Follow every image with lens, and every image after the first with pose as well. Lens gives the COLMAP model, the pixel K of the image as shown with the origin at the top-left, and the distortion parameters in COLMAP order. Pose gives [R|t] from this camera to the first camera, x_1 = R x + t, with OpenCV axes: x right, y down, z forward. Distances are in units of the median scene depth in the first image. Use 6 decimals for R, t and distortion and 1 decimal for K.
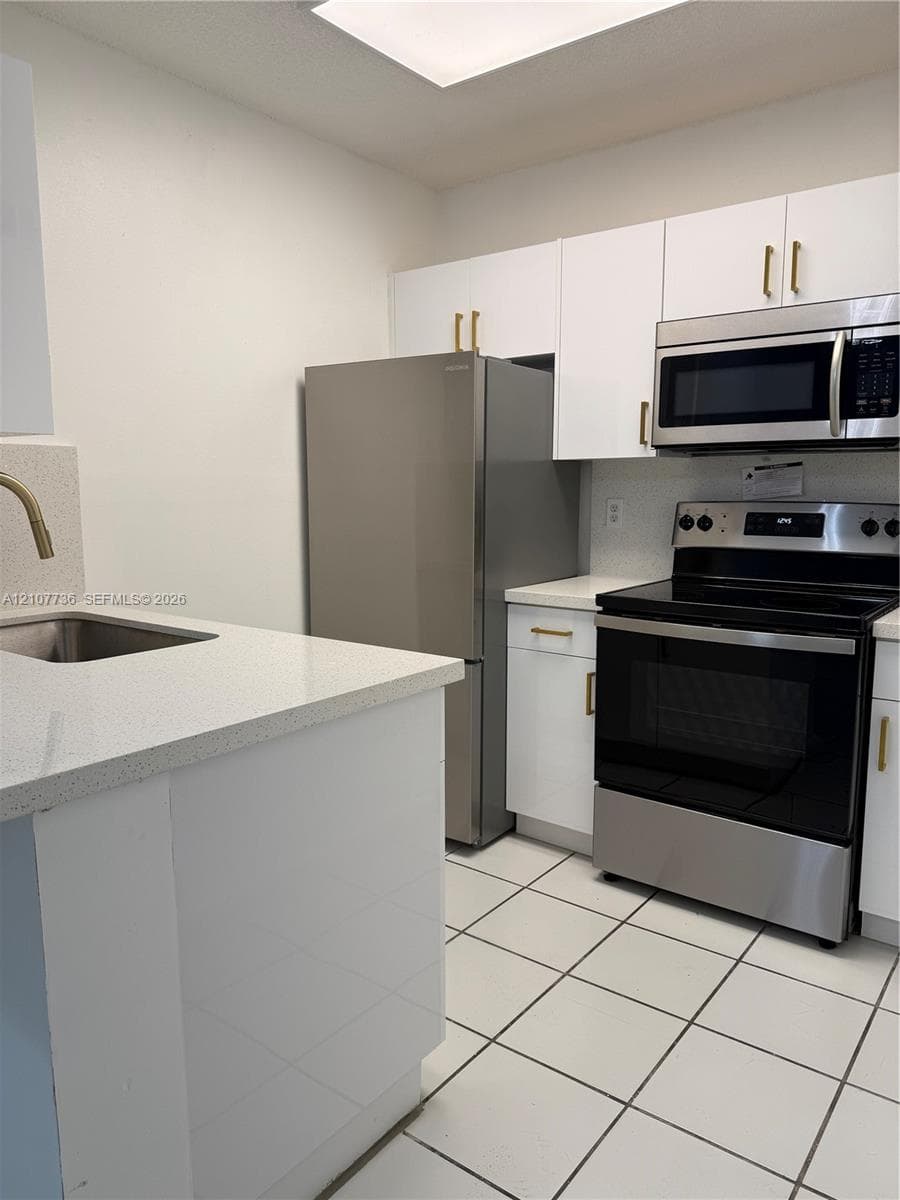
lens RADIAL K [[857.0, 0, 459.1], [0, 857.0, 602.4], [0, 0, 1]] dist [0.083826, -0.132673]
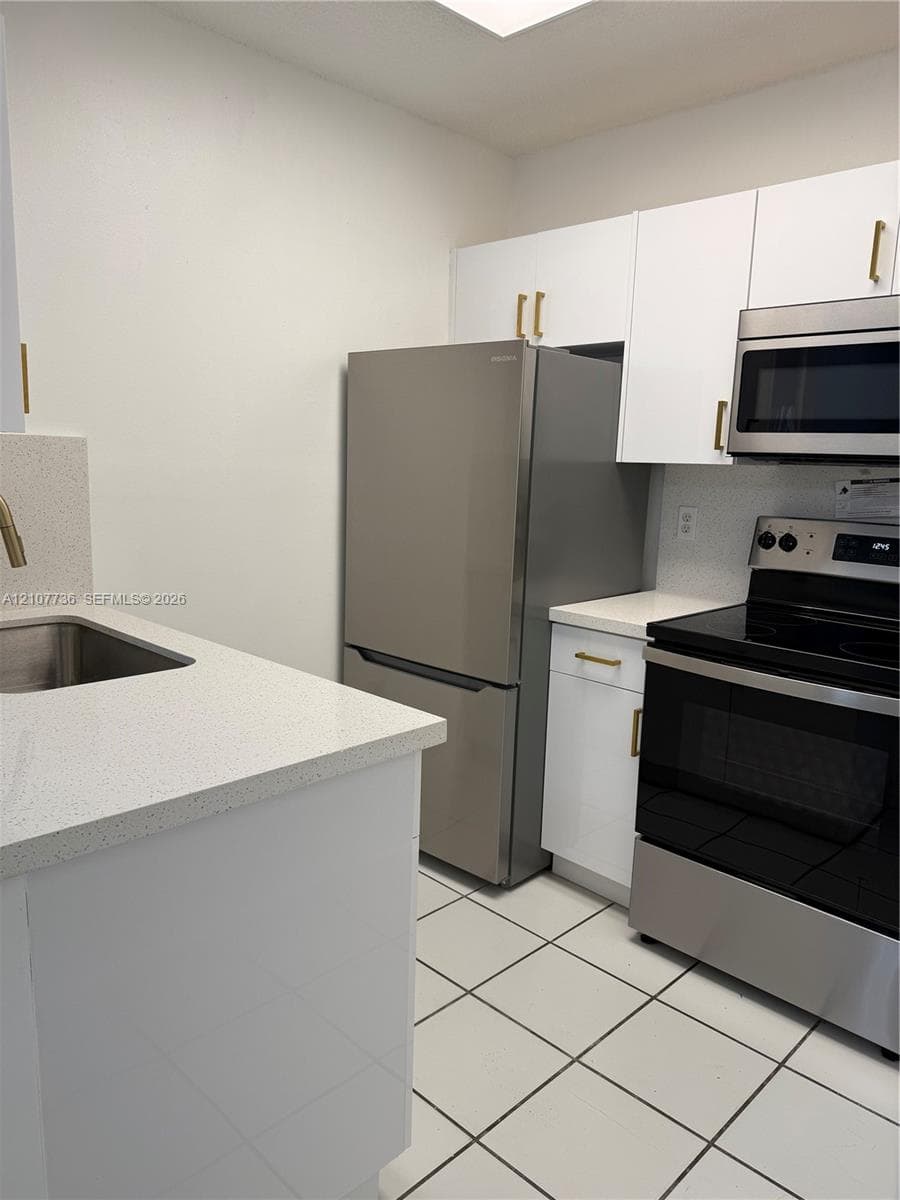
lens RADIAL K [[852.8, 0, 463.1], [0, 852.8, 602.0], [0, 0, 1]] dist [0.029128, -0.034216]
pose [[0.991201, 0.055177, -0.120320, 0.071304], [-0.051054, 0.998007, 0.037088, -0.049578], [0.122126, -0.030619, 0.992042, 0.108666]]
